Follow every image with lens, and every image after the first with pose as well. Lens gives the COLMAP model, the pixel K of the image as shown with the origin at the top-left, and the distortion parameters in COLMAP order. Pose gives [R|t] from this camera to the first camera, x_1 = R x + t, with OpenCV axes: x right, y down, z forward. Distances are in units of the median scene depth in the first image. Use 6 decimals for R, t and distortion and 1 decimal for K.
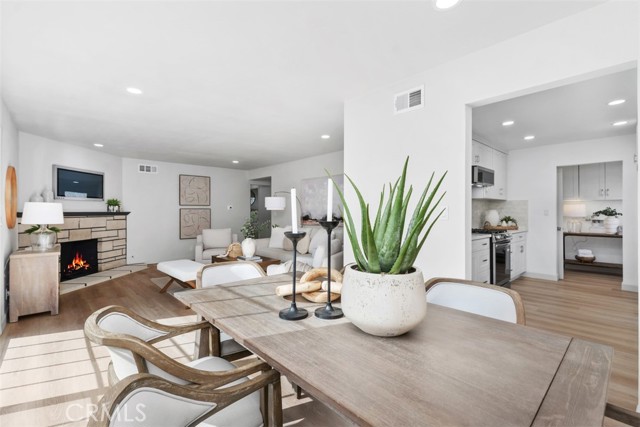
lens RADIAL K [[286.8, 0, 319.2], [0, 286.8, 208.9], [0, 0, 1]] dist [0.000997, -0.000065]
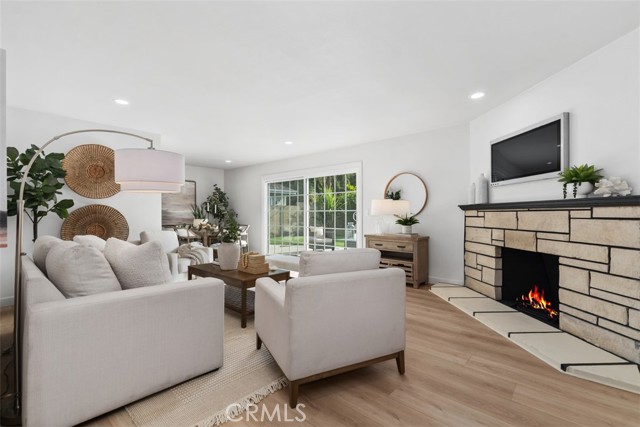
lens RADIAL K [[292.1, 0, 320.0], [0, 292.1, 213.5], [0, 0, 1]] dist [0.016720, -0.000233]
pose [[-0.995830, 0.004531, -0.091118, -0.321367], [0.005548, 0.999925, -0.010912, 0.034464], [0.091061, -0.011372, -0.995780, 1.397365]]
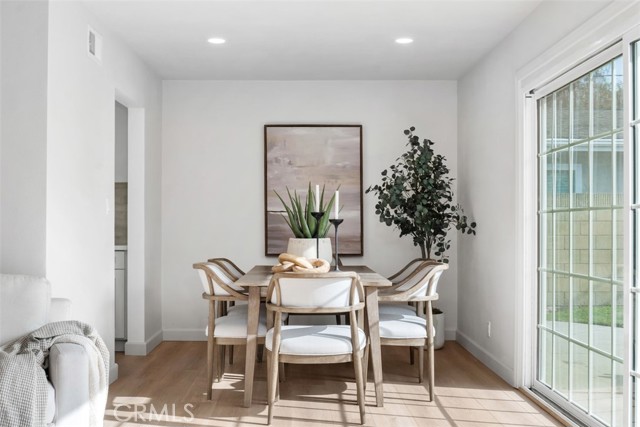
lens RADIAL K [[705.4, 0, 320.0], [0, 705.4, 213.5], [0, 0, 1]] dist [-0.038522, -0.009735]
pose [[-0.742910, 0.014469, 0.669235, -0.545771], [-0.004909, 0.999622, -0.027062, 0.034086], [-0.669373, -0.023390, -0.742558, 0.834650]]
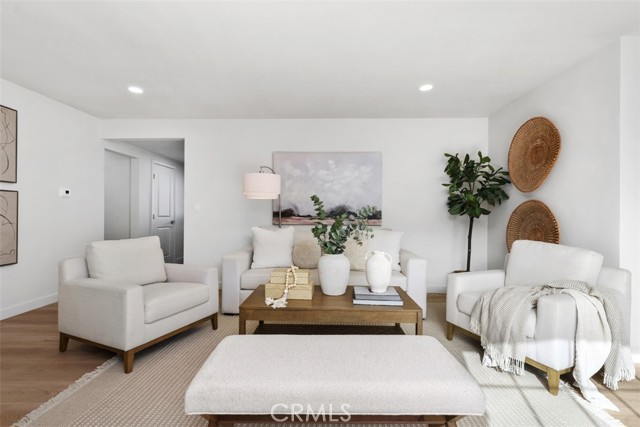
lens RADIAL K [[287.1, 0, 317.3], [0, 287.1, 213.6], [0, 0, 1]] dist [0.002500, 0.000414]
pose [[0.699167, 0.005715, 0.714936, -0.485139], [-0.013987, 0.999886, 0.005686, 0.029118], [-0.714822, -0.013976, 0.699167, 0.556800]]
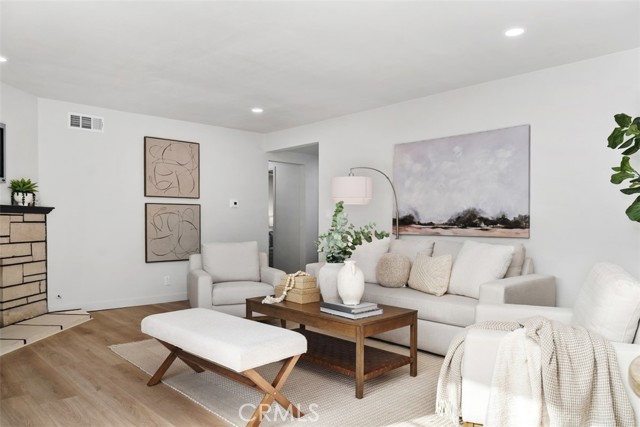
lens RADIAL K [[448.6, 0, 319.1], [0, 448.6, 229.1], [0, 0, 1]] dist [-0.028084, -0.005129]
pose [[0.999956, 0.004190, 0.008427, -0.221032], [-0.004402, 0.999669, 0.025354, 0.029126], [-0.008318, -0.025390, 0.999643, 0.243004]]
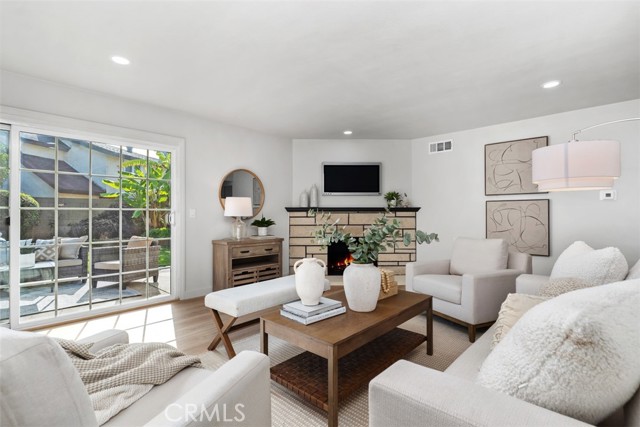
lens RADIAL K [[303.4, 0, 320.0], [0, 303.4, 213.5], [0, 0, 1]] dist [0.001720, 0.000073]
pose [[0.075581, -0.000285, -0.997140, 0.151300], [0.009927, 0.999951, 0.000467, 0.026118], [0.997090, -0.009934, 0.075580, 0.730690]]
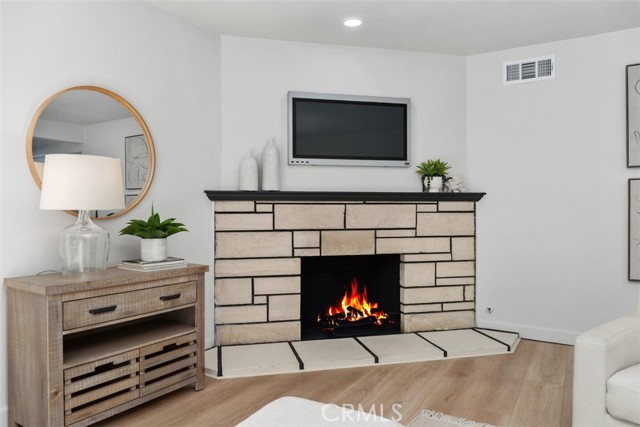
lens RADIAL K [[442.3, 0, 320.1], [0, 442.3, 216.7], [0, 0, 1]] dist [-0.016214, 0.000945]
pose [[0.274394, 0.014597, -0.961507, -0.163189], [0.010297, 0.999783, 0.018116, 0.032209], [0.961562, -0.014872, 0.274184, 0.683451]]
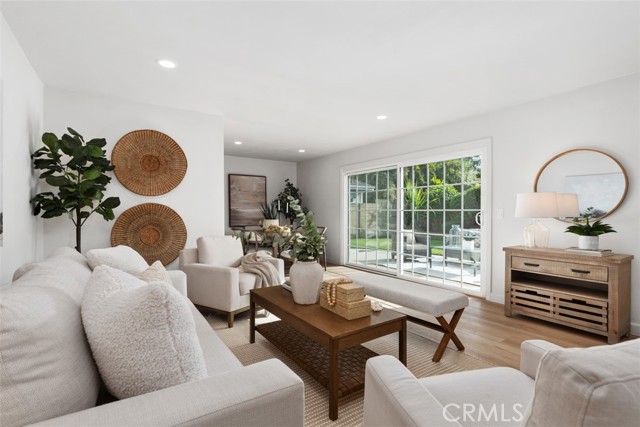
lens RADIAL K [[303.4, 0, 320.0], [0, 303.4, 213.5], [0, 0, 1]] dist [0.001720, 0.000073]
pose [[-0.989430, 0.001751, 0.145001, -0.268657], [0.001120, 0.999990, -0.004434, 0.025498], [-0.145007, -0.004225, -0.989422, 1.186739]]
